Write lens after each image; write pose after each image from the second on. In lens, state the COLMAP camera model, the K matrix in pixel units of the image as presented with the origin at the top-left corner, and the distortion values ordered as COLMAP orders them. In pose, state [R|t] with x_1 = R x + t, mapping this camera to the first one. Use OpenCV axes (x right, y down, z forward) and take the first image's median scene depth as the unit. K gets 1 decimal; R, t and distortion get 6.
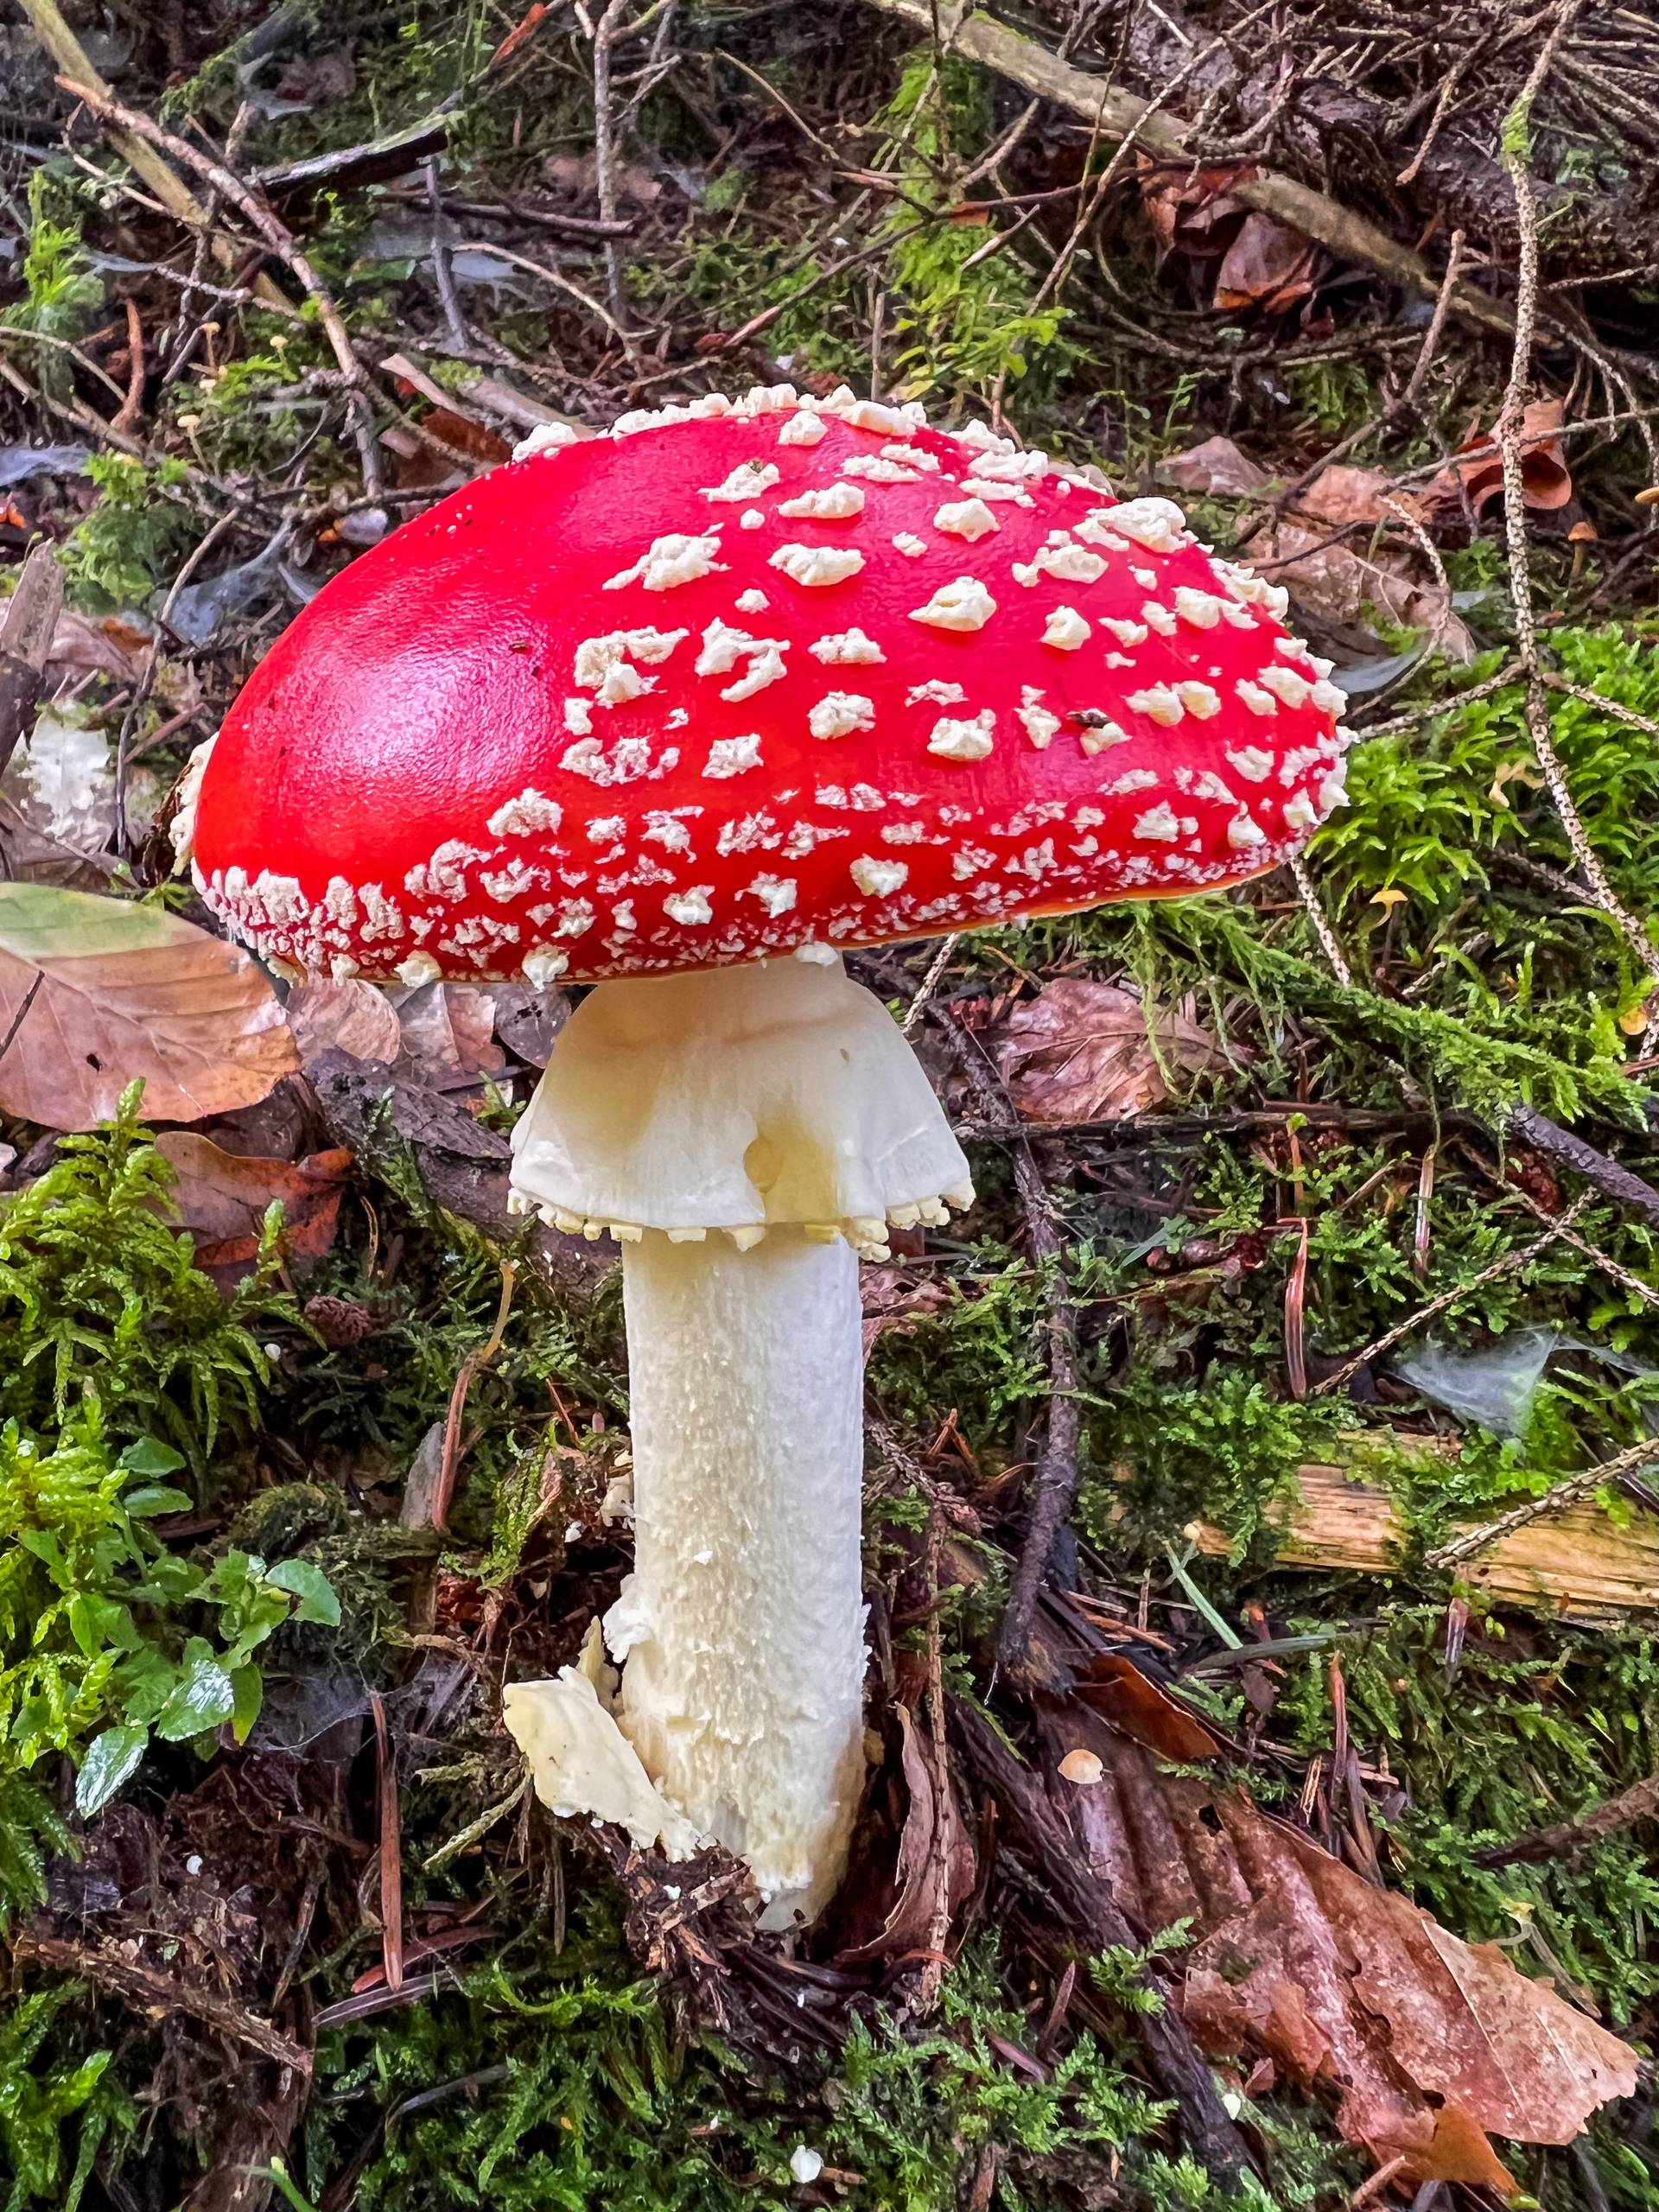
lens RADIAL K [[1651.4, 0, 829.6], [0, 1651.4, 1055.1], [0, 0, 1]] dist [-0.001790, 0.002932]
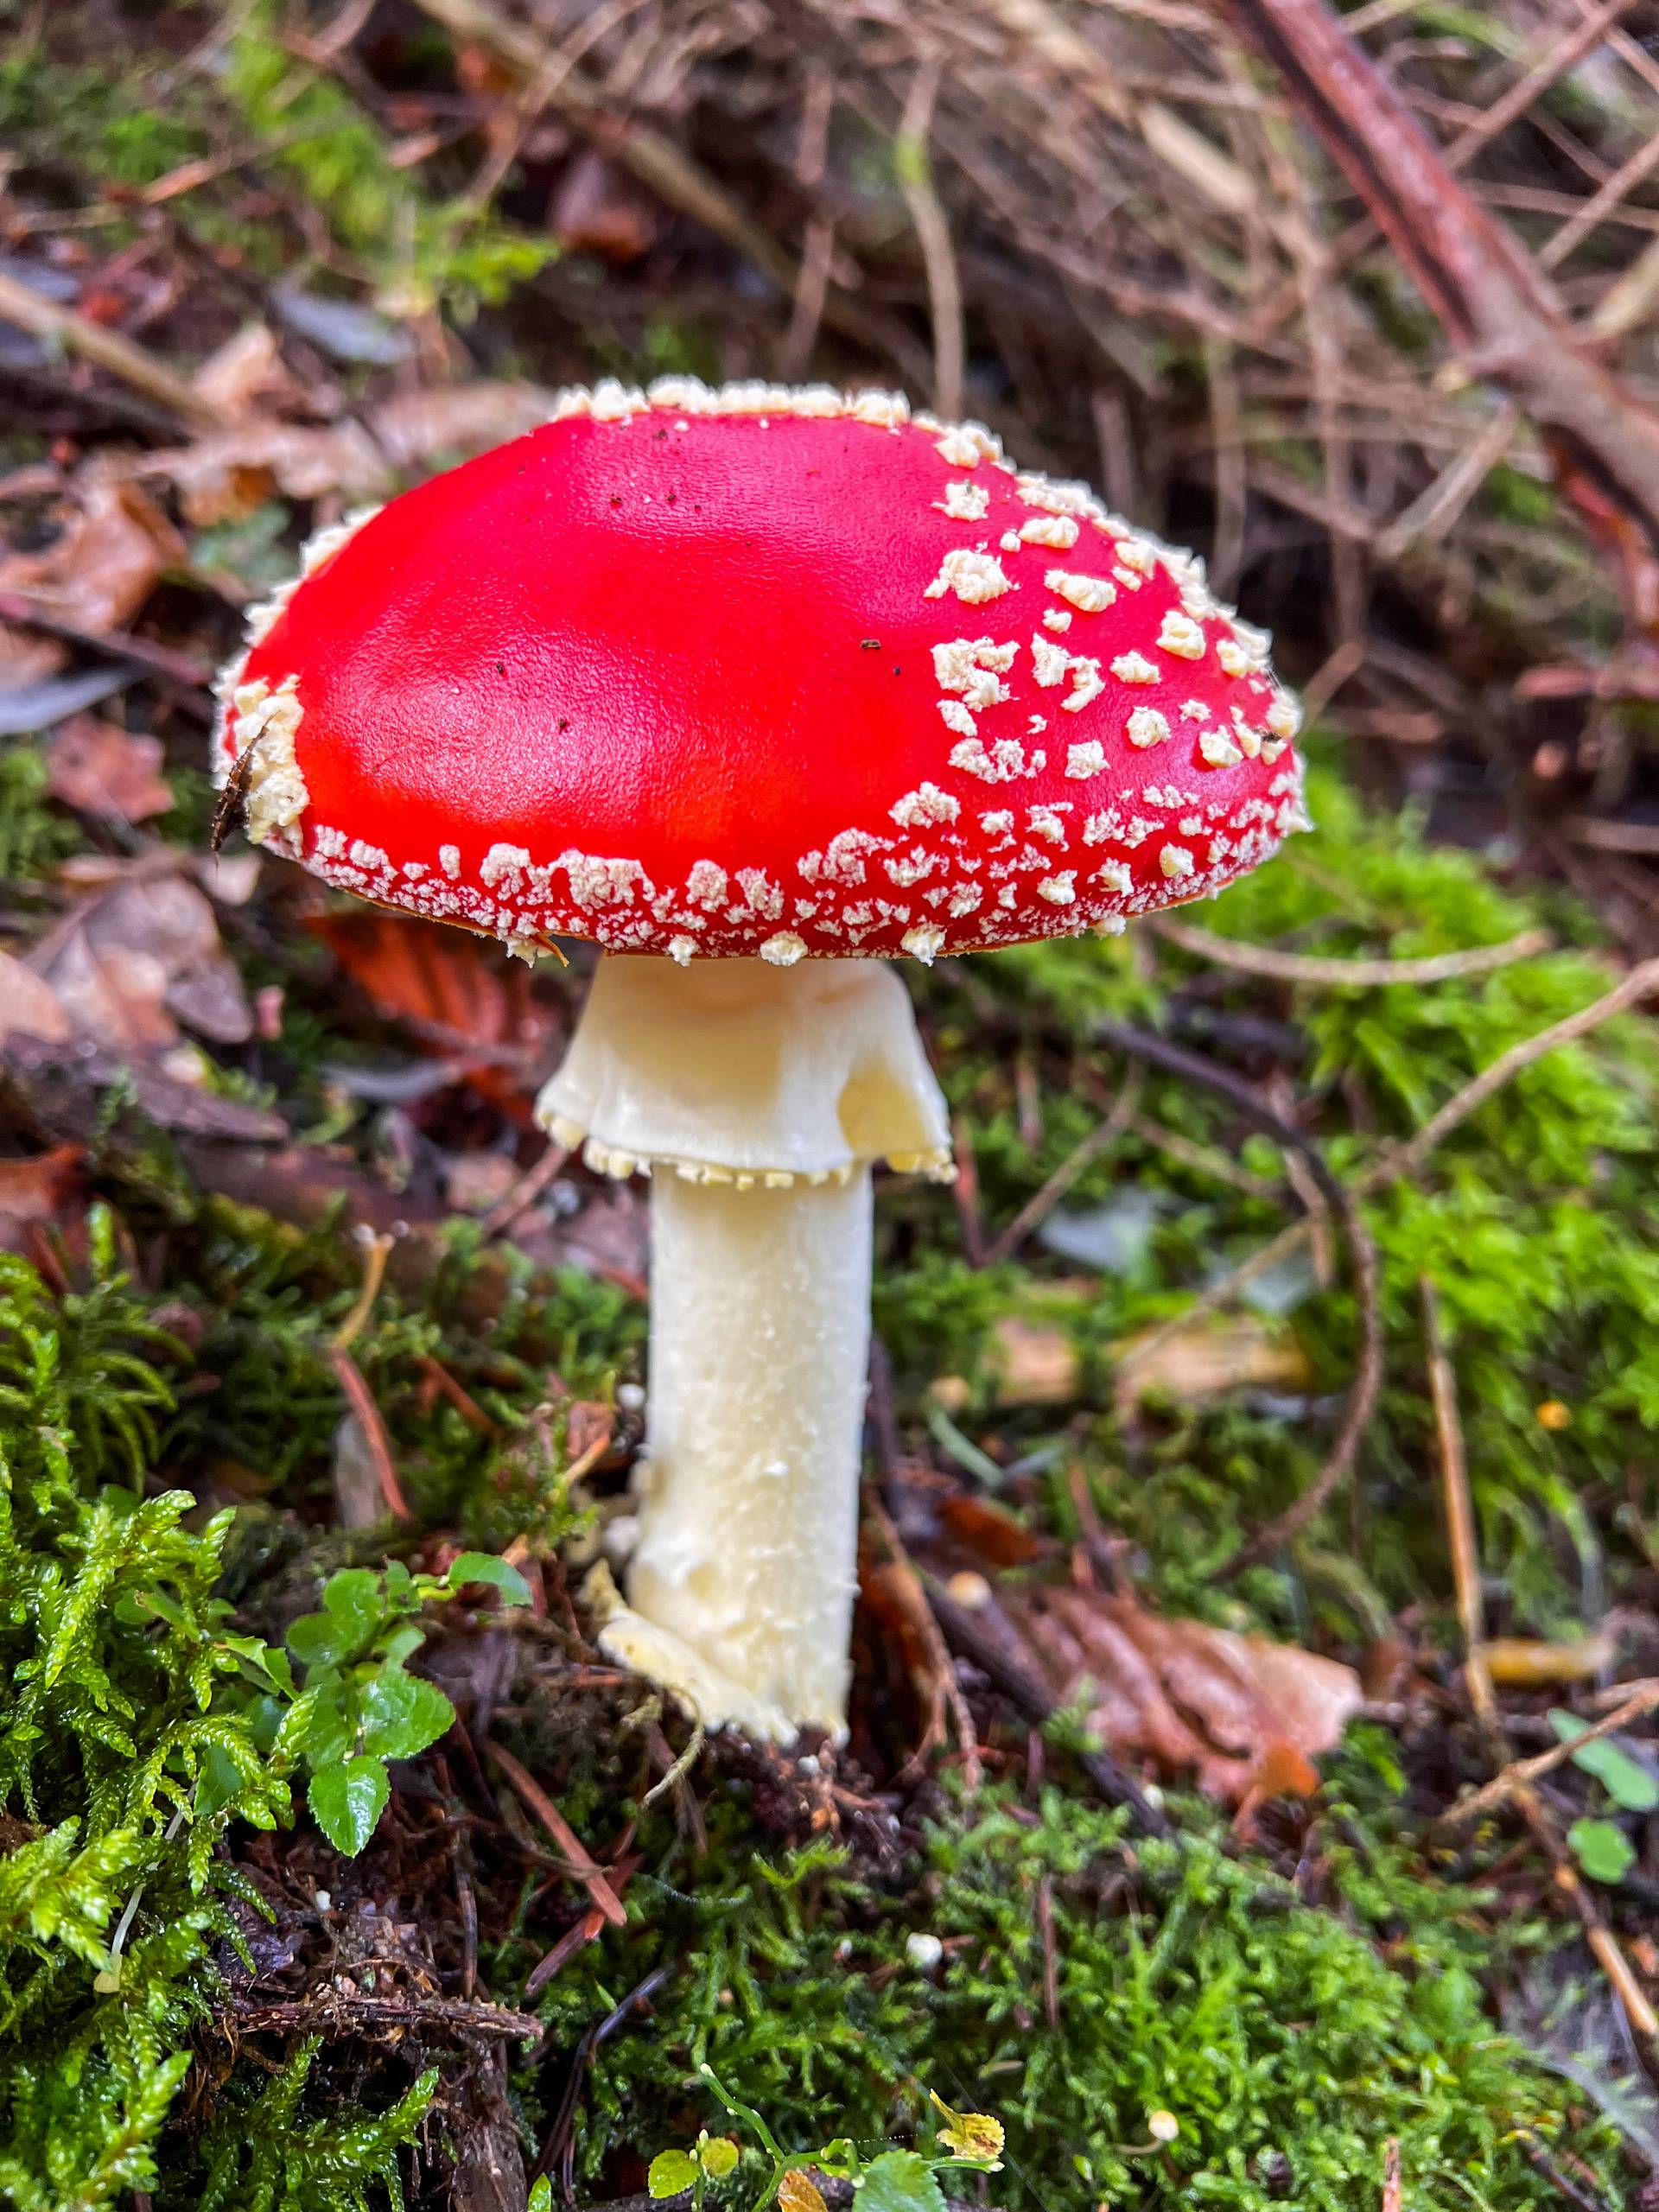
lens RADIAL K [[1695.2, 0, 829.5], [0, 1695.2, 1106.0], [0, 0, 1]] dist [0.005613, -0.005889]
pose [[0.834175, -0.088187, 0.544404, -0.875259], [0.044019, 0.994630, 0.093668, -0.055443], [-0.549741, -0.054171, 0.833577, 0.076858]]
